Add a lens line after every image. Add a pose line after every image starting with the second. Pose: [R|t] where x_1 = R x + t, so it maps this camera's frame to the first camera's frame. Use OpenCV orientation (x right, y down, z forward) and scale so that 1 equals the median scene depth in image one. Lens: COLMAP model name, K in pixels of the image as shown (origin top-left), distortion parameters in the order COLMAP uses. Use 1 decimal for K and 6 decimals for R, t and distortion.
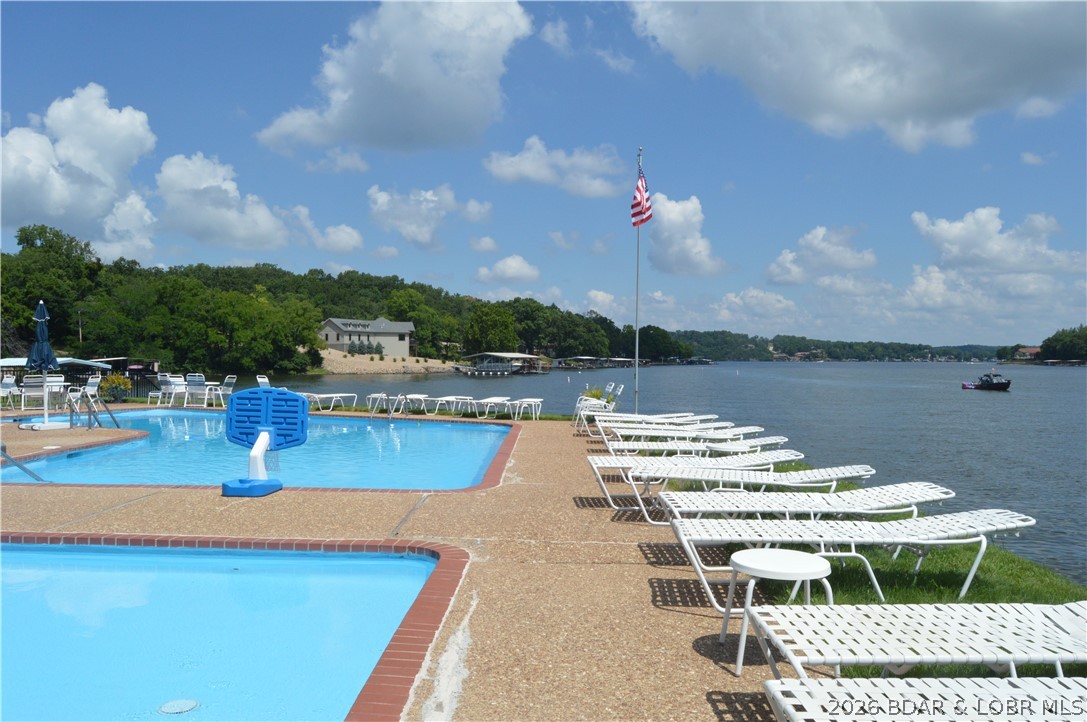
lens RADIAL K [[880.2, 0, 548.7], [0, 880.2, 359.4], [0, 0, 1]] dist [-0.089392, 0.032284]
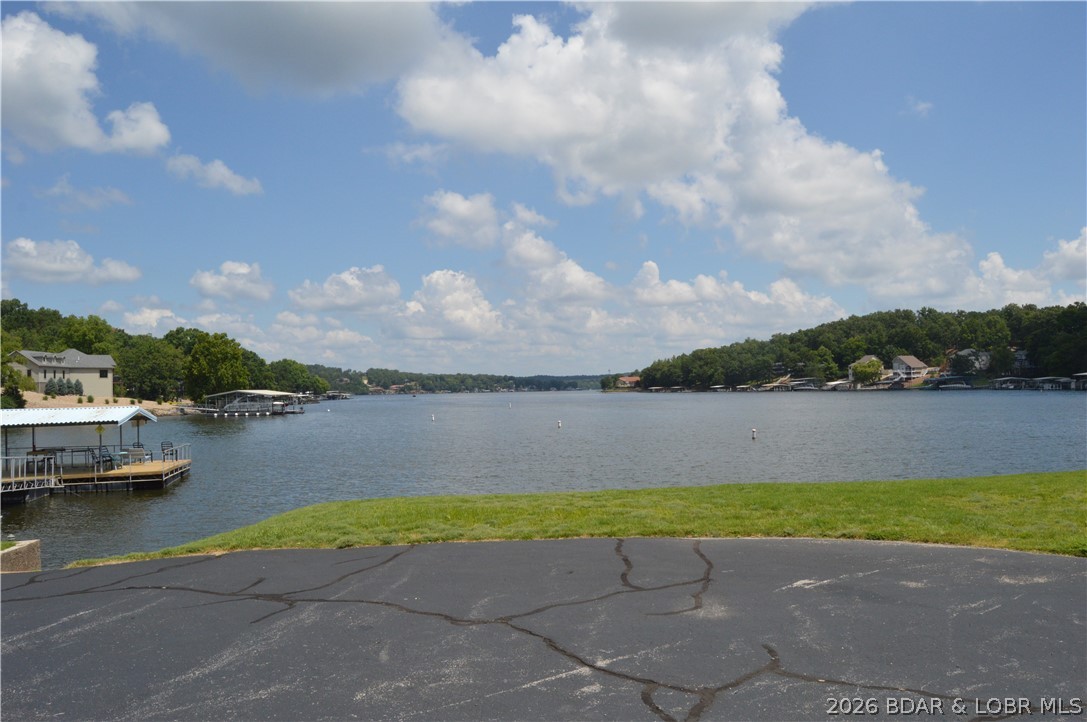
lens RADIAL K [[880.2, 0, 550.9], [0, 880.2, 353.7], [0, 0, 1]] dist [-0.089392, 0.032284]
pose [[0.890503, -0.002575, 0.454970, -0.092771], [0.023059, 0.998954, -0.039478, -0.001512], [-0.454393, 0.045646, 0.889631, 0.059619]]
